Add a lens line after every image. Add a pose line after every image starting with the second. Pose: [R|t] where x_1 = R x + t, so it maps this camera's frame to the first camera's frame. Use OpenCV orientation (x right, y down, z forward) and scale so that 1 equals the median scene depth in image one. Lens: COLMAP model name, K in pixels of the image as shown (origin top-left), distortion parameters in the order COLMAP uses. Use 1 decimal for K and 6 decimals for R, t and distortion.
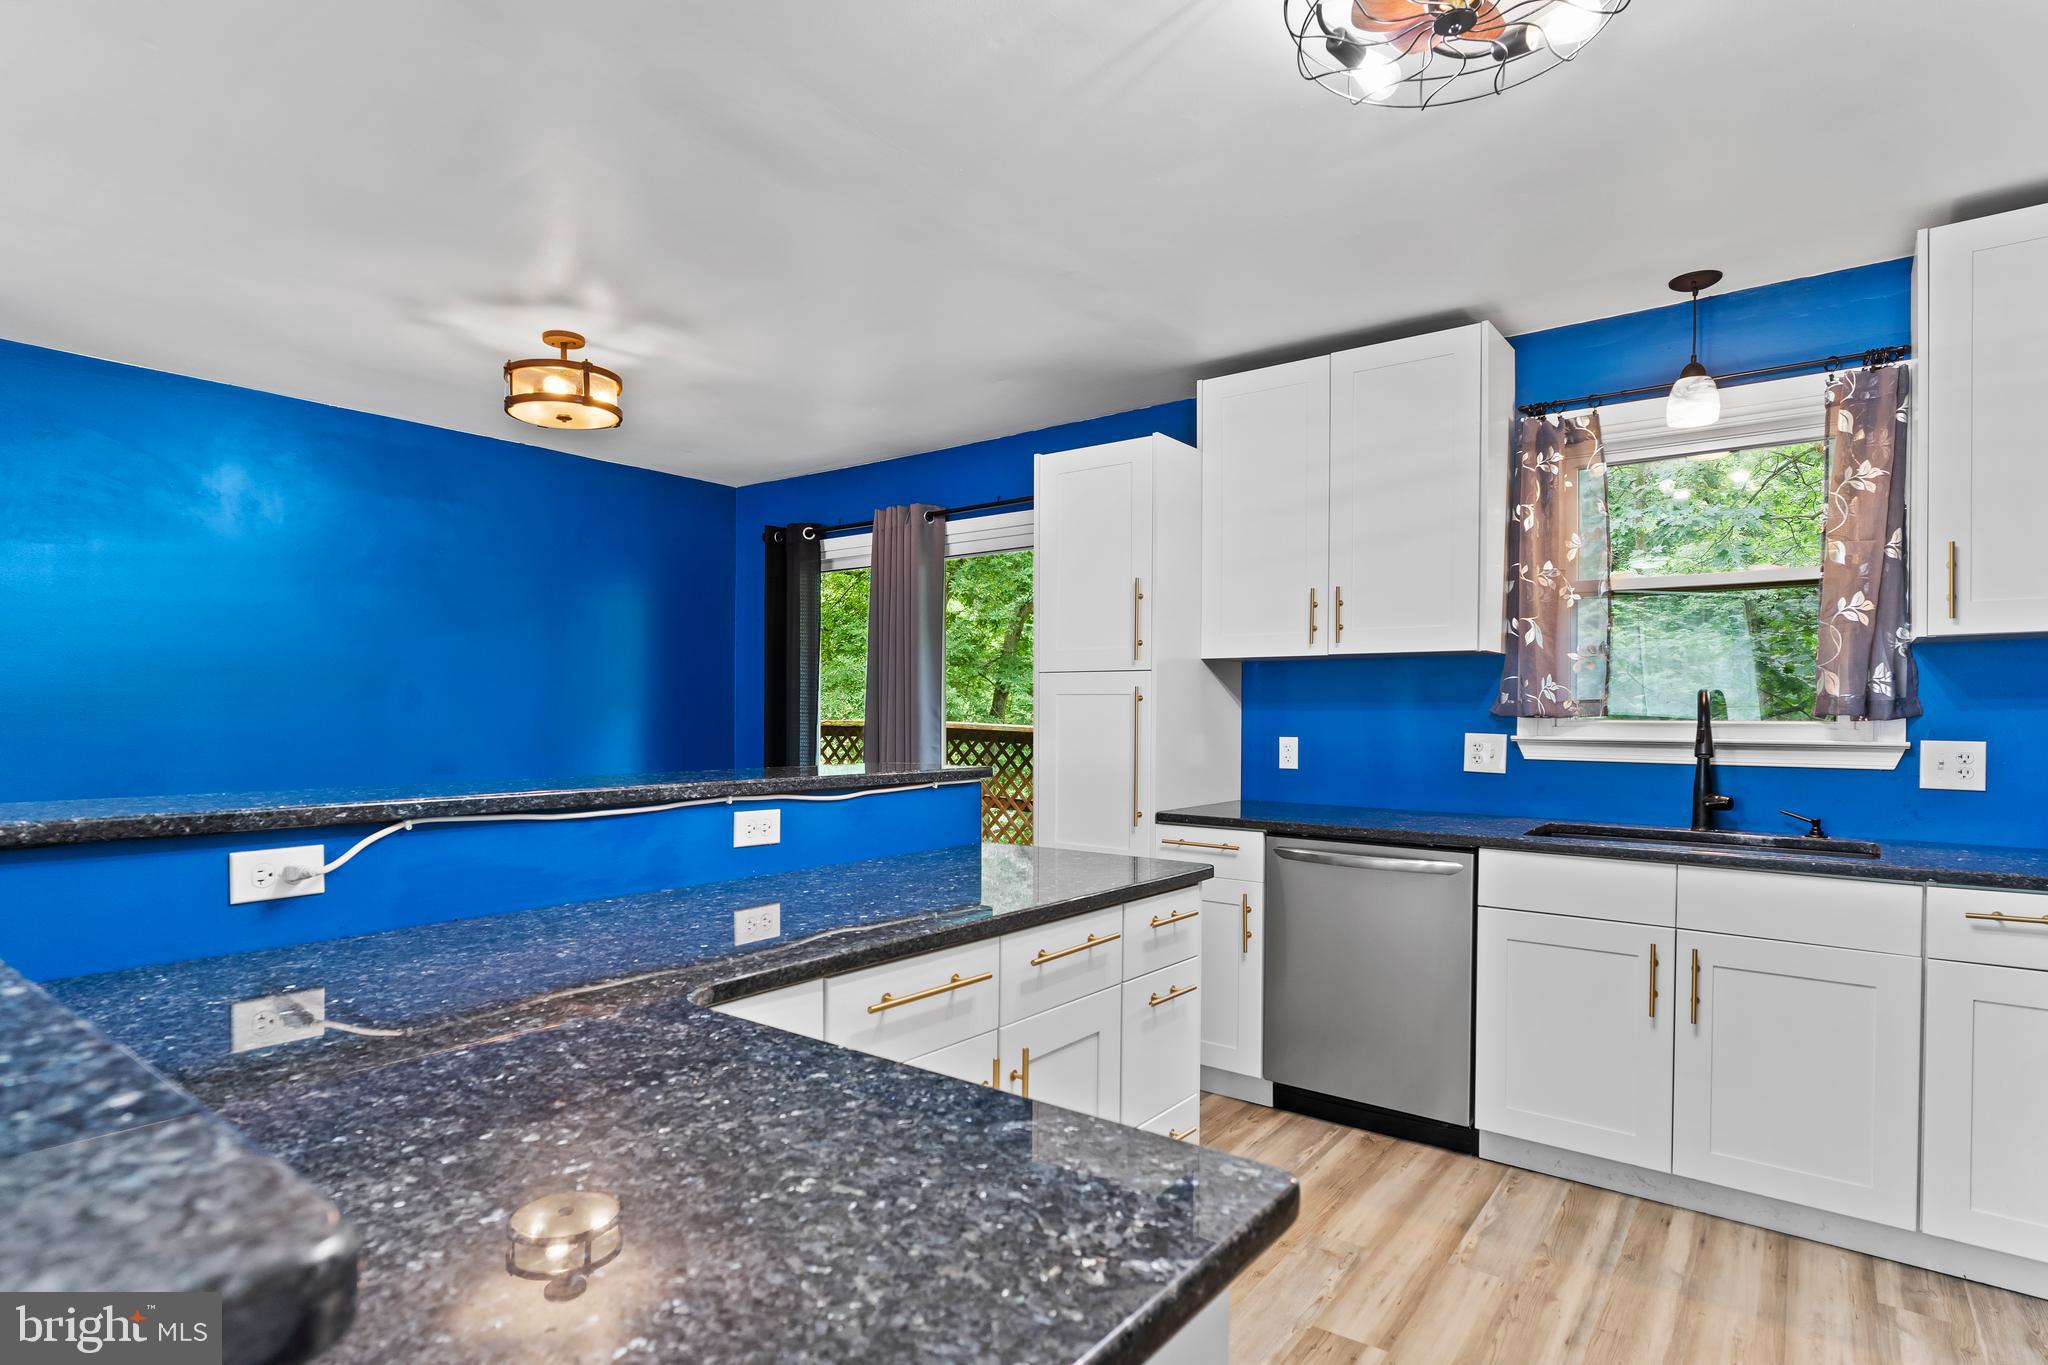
lens RADIAL K [[1038.5, 0, 1019.6], [0, 1038.5, 714.2], [0, 0, 1]] dist [-0.003828, -0.000145]
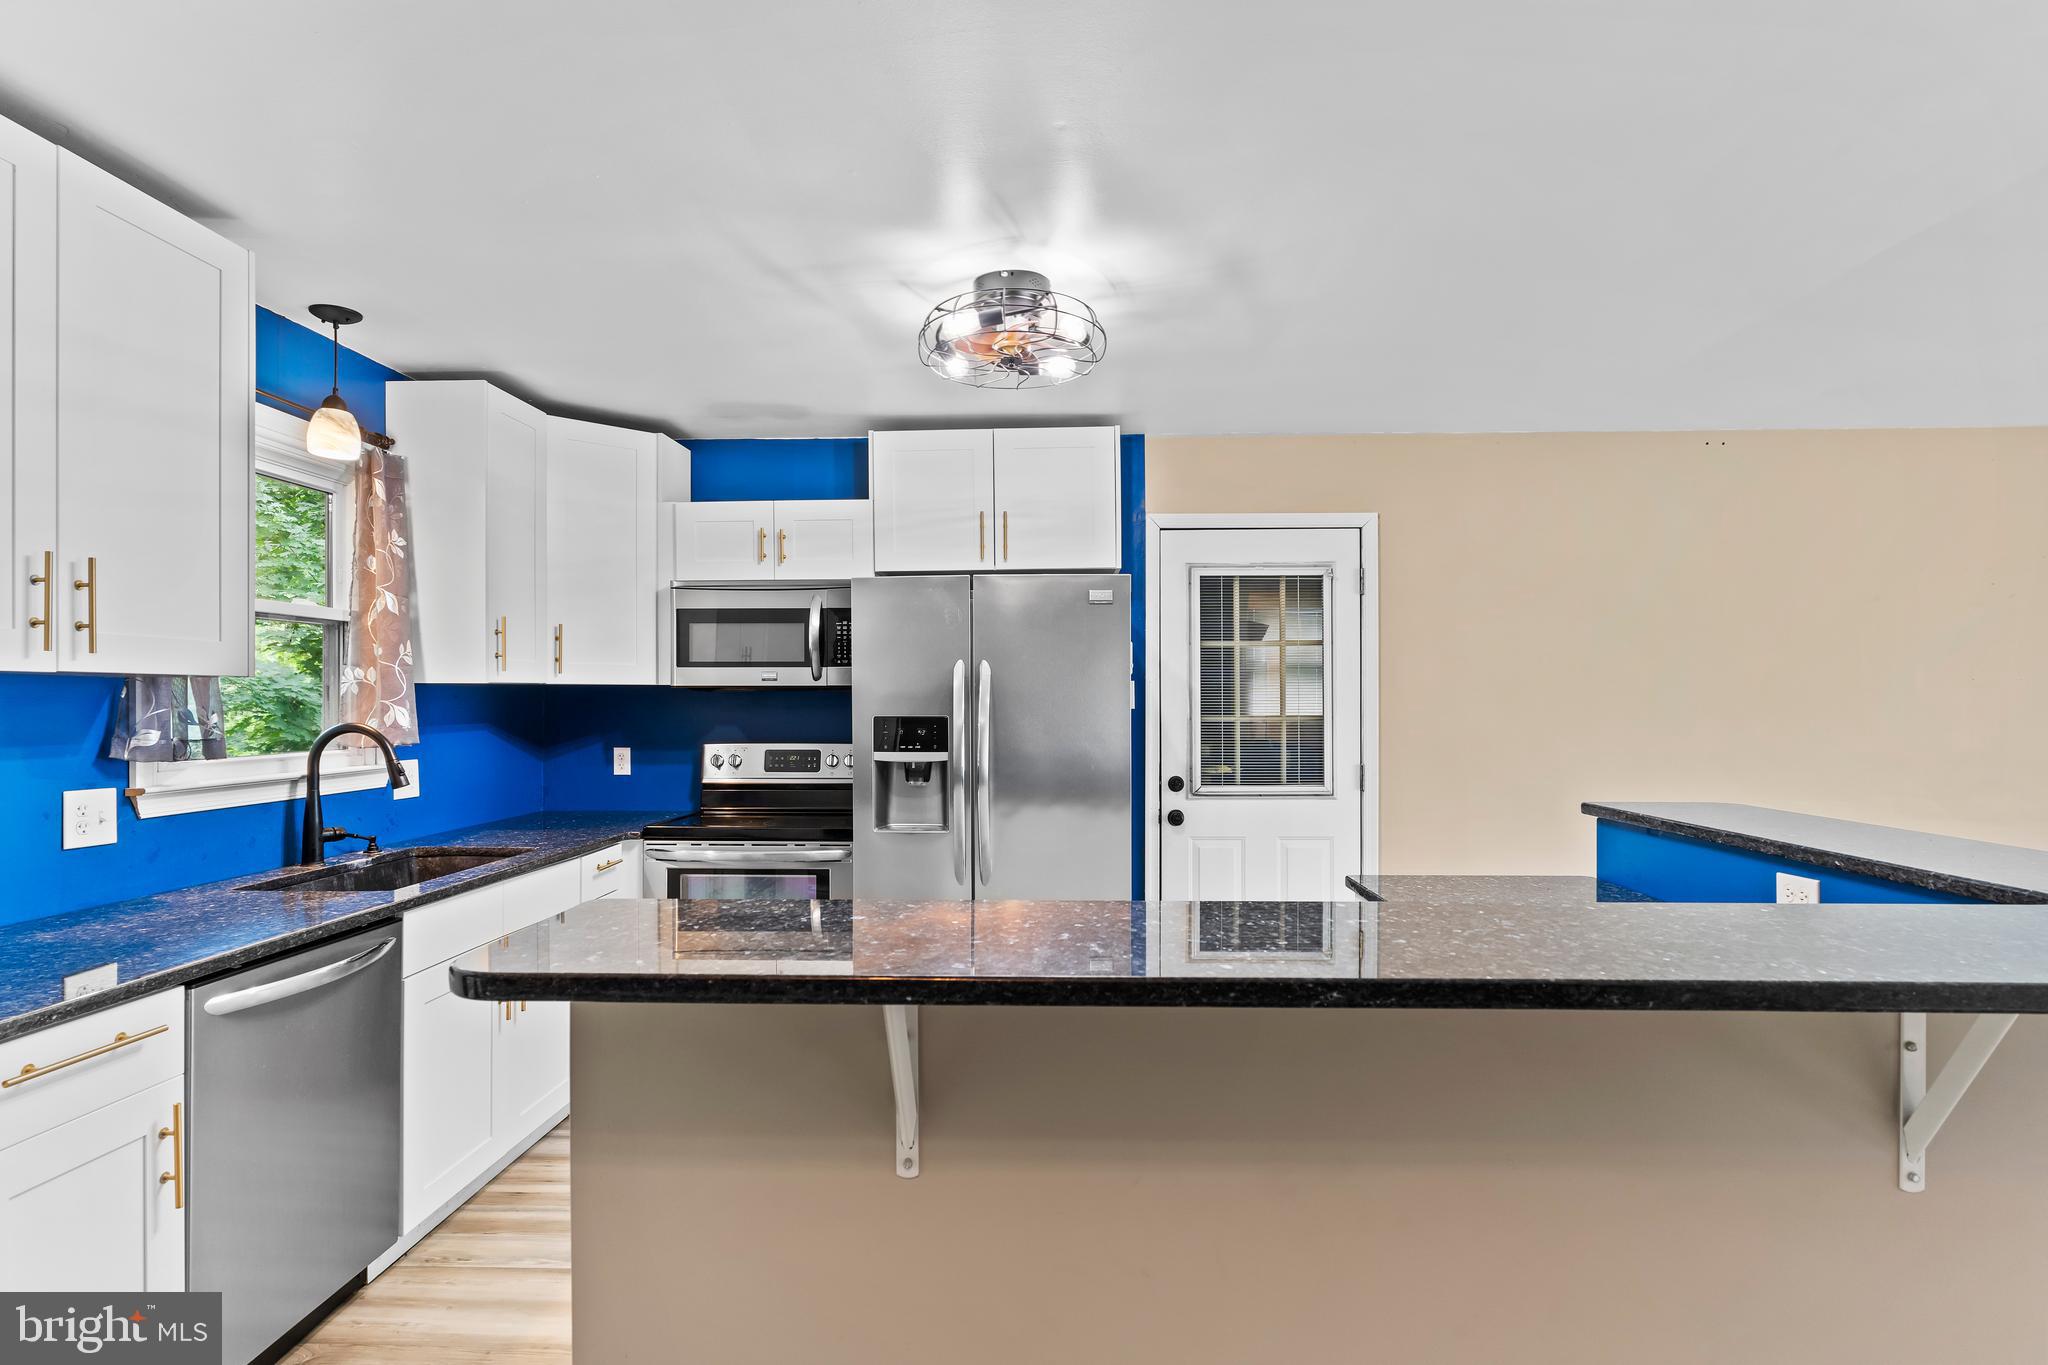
lens RADIAL K [[1053.7, 0, 1018.8], [0, 1053.7, 708.9], [0, 0, 1]] dist [-0.002236, -0.000119]
pose [[-0.588527, -0.012948, 0.808374, -0.499990], [-0.002973, 0.999900, 0.013852, -0.048689], [-0.808472, 0.005749, -0.588506, 0.964960]]
